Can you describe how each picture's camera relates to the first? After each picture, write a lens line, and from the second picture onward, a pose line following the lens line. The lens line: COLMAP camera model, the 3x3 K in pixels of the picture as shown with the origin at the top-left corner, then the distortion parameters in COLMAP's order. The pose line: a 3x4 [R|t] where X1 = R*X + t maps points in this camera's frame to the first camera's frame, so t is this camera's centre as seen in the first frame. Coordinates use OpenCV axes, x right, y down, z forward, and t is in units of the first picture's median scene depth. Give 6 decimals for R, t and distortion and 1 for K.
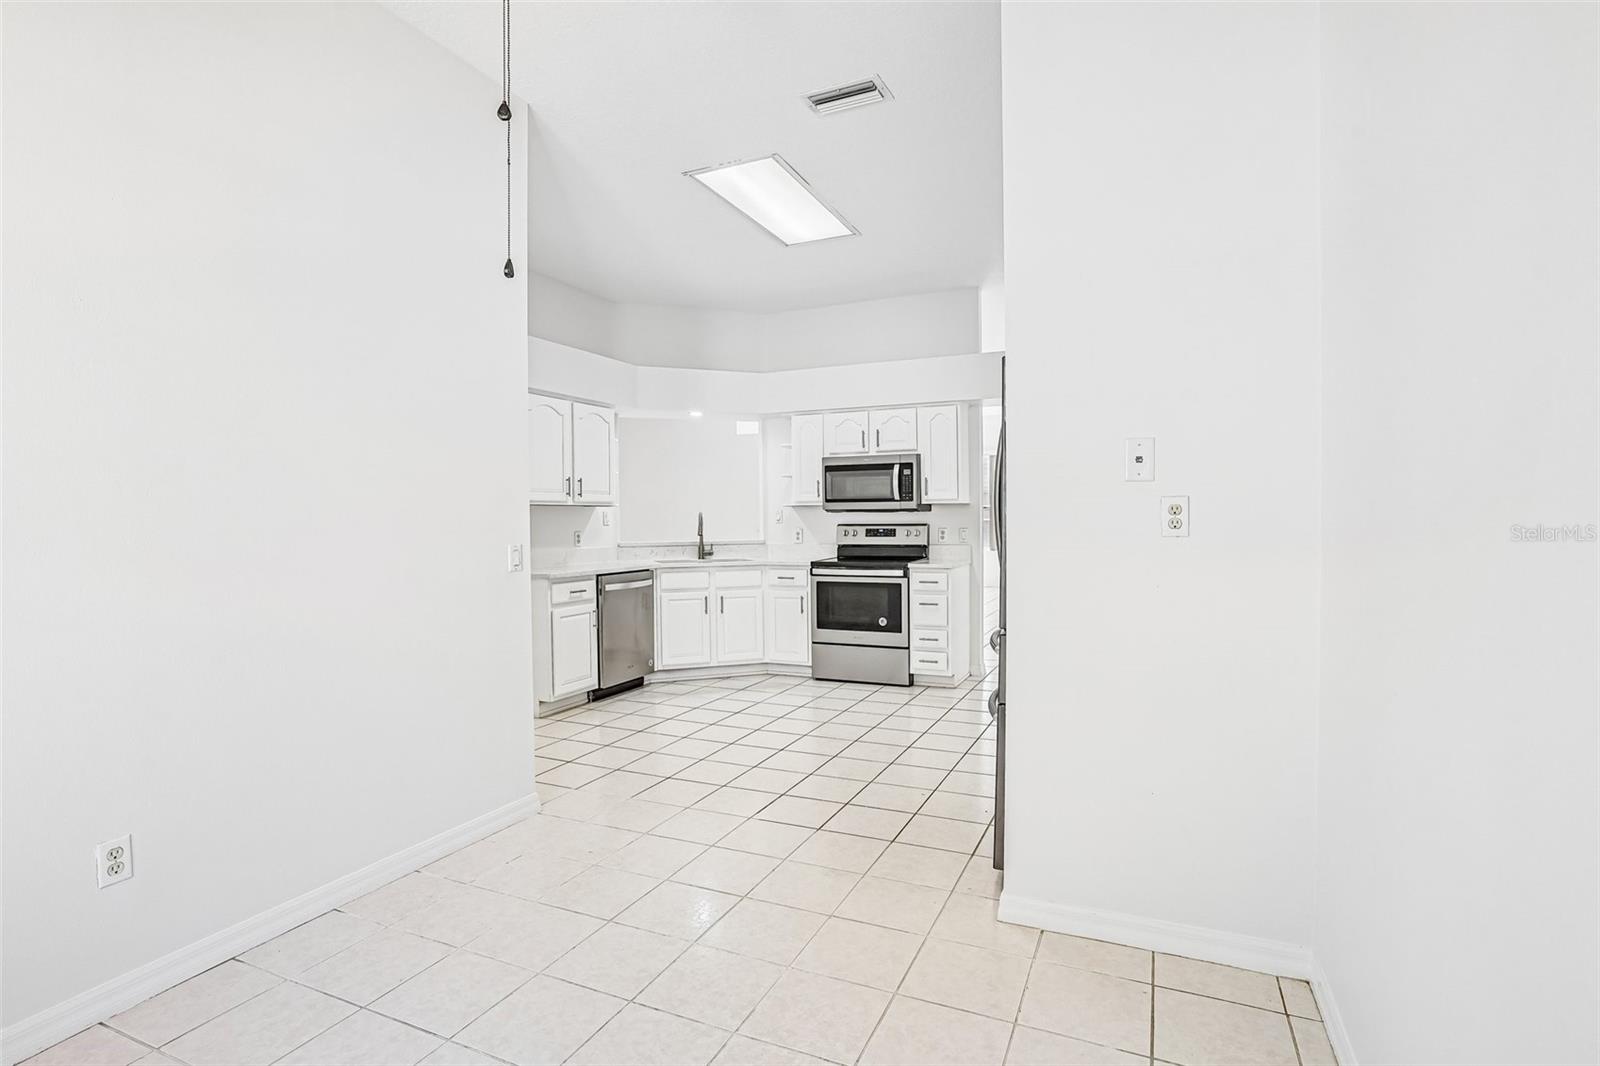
lens RADIAL K [[798.3, 0, 800.2], [0, 798.3, 533.3], [0, 0, 1]] dist [-0.036585, 0.001412]
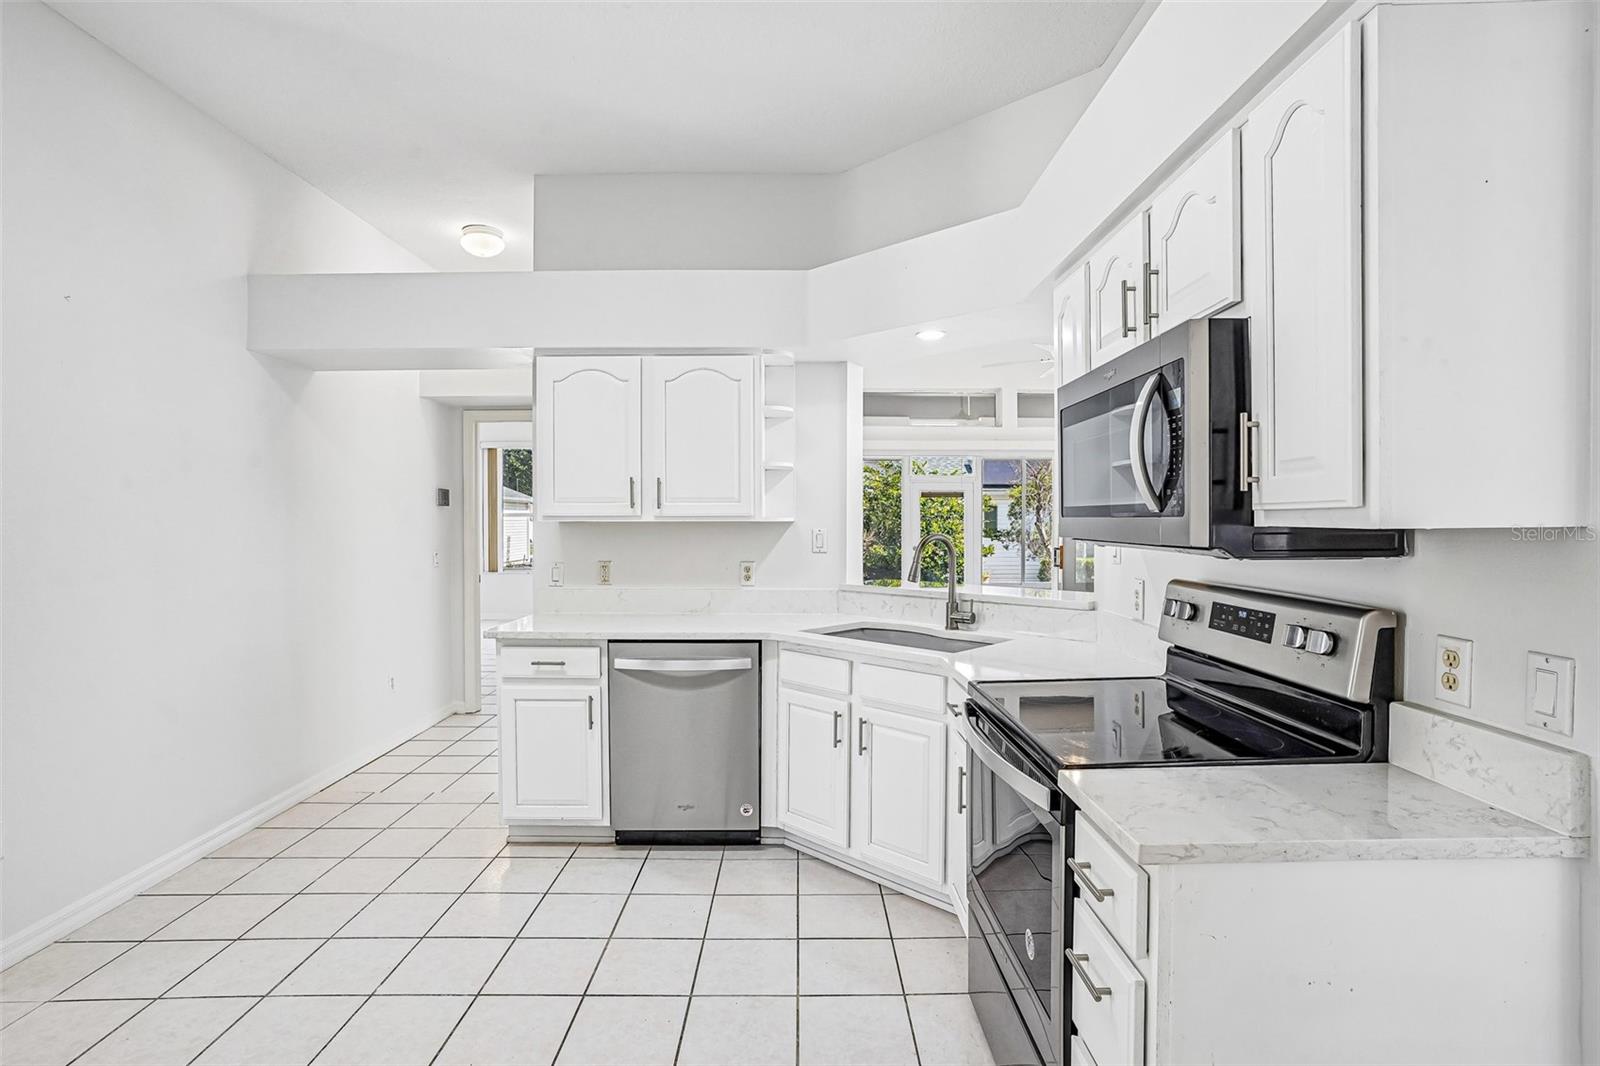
lens RADIAL K [[798.3, 0, 792.5], [0, 798.3, 524.6], [0, 0, 1]] dist [-0.036585, 0.001412]
pose [[0.403066, 0.012562, -0.915085, 0.308664], [-0.018474, 0.999814, 0.005588, -0.035566], [0.914985, 0.014653, 0.403223, 0.786435]]
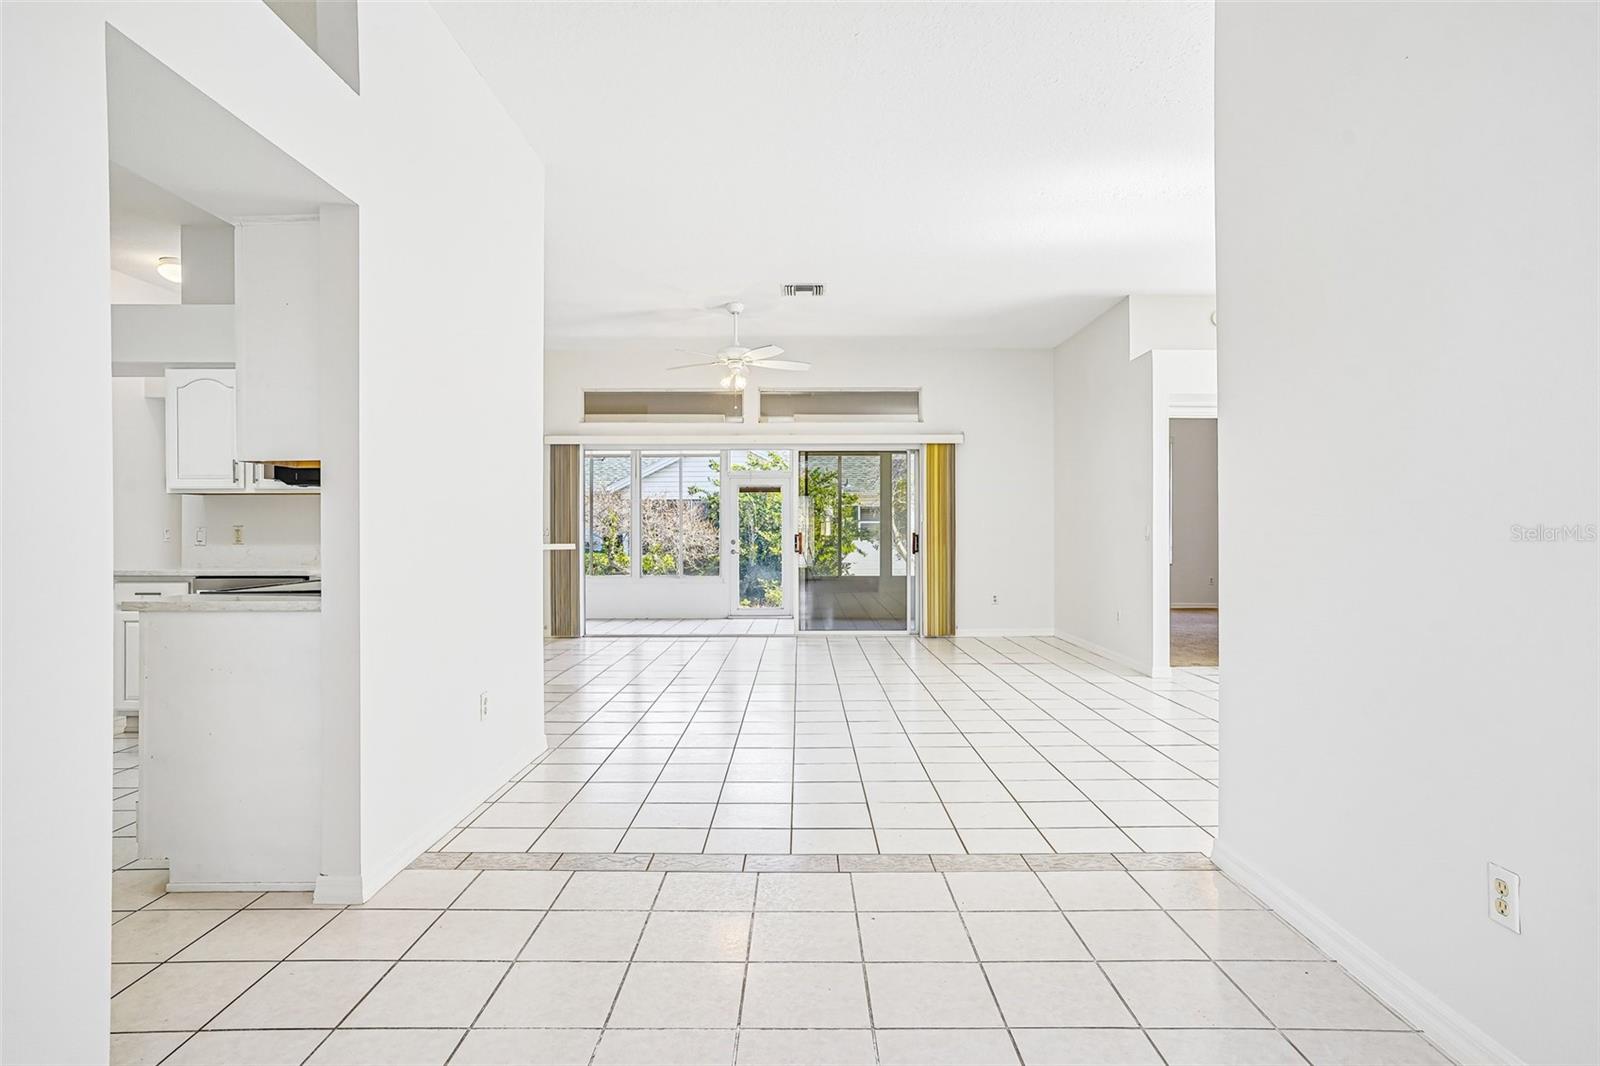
lens RADIAL K [[909.7, 0, 810.0], [0, 909.7, 532.0], [0, 0, 1]] dist [0.009174, 0.001278]
pose [[0.404904, 0.006048, -0.914339, 0.746352], [-0.015991, 0.999872, -0.000468, -0.004555], [0.914219, 0.014811, 0.404949, 1.051270]]
